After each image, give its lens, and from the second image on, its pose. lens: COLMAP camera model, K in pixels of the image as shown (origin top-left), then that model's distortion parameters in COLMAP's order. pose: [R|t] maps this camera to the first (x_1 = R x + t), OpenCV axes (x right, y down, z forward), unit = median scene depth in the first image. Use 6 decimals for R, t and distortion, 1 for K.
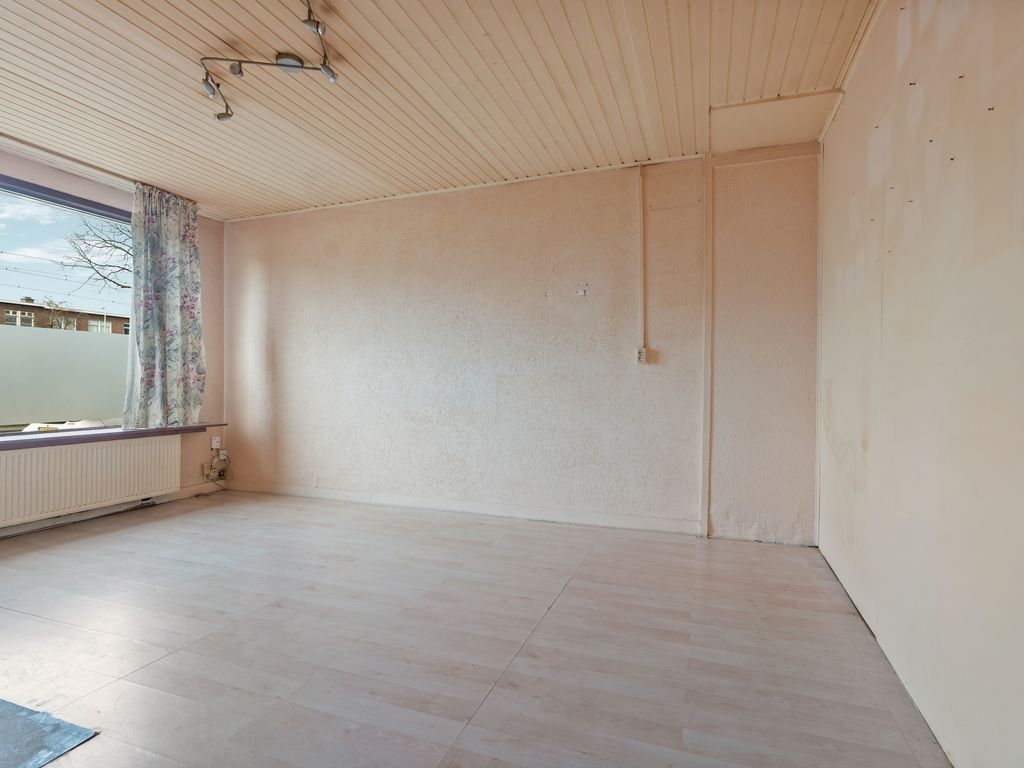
lens RADIAL K [[537.4, 0, 511.1], [0, 537.4, 383.6], [0, 0, 1]] dist [-0.003911, 0.000018]
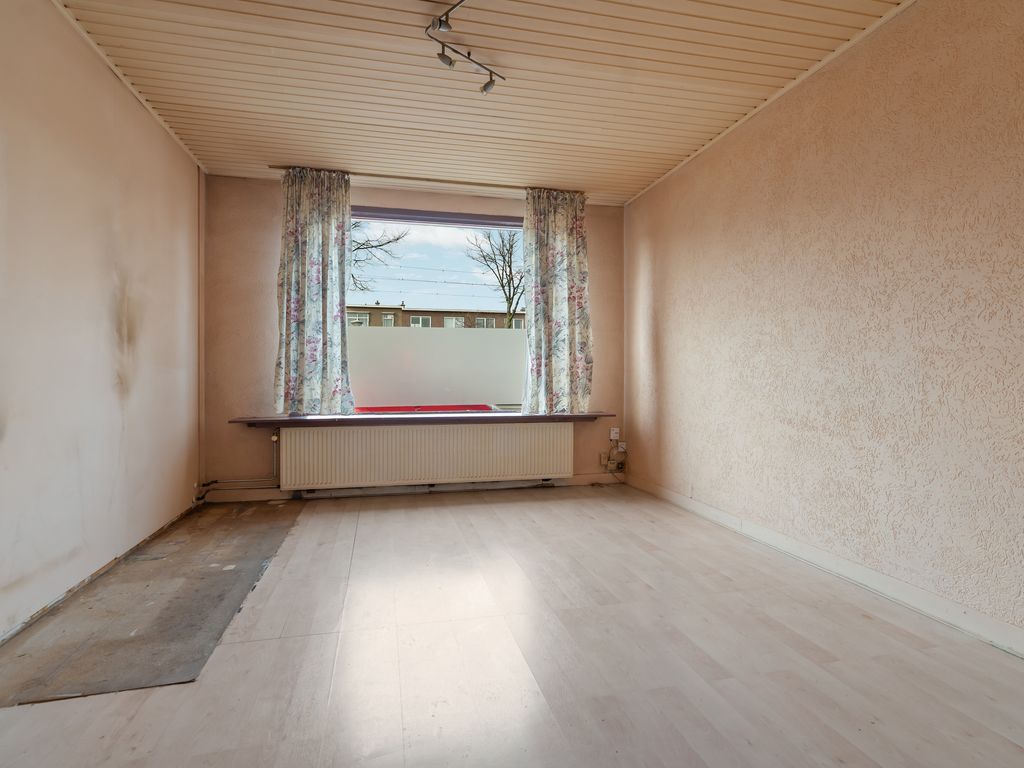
lens RADIAL K [[537.4, 0, 510.1], [0, 537.4, 382.2], [0, 0, 1]] dist [-0.003911, 0.000018]
pose [[0.550889, 0.004324, -0.834567, 0.183398], [0.001078, 0.999982, 0.005893, 0.011667], [0.834578, -0.004146, 0.550875, 0.341701]]
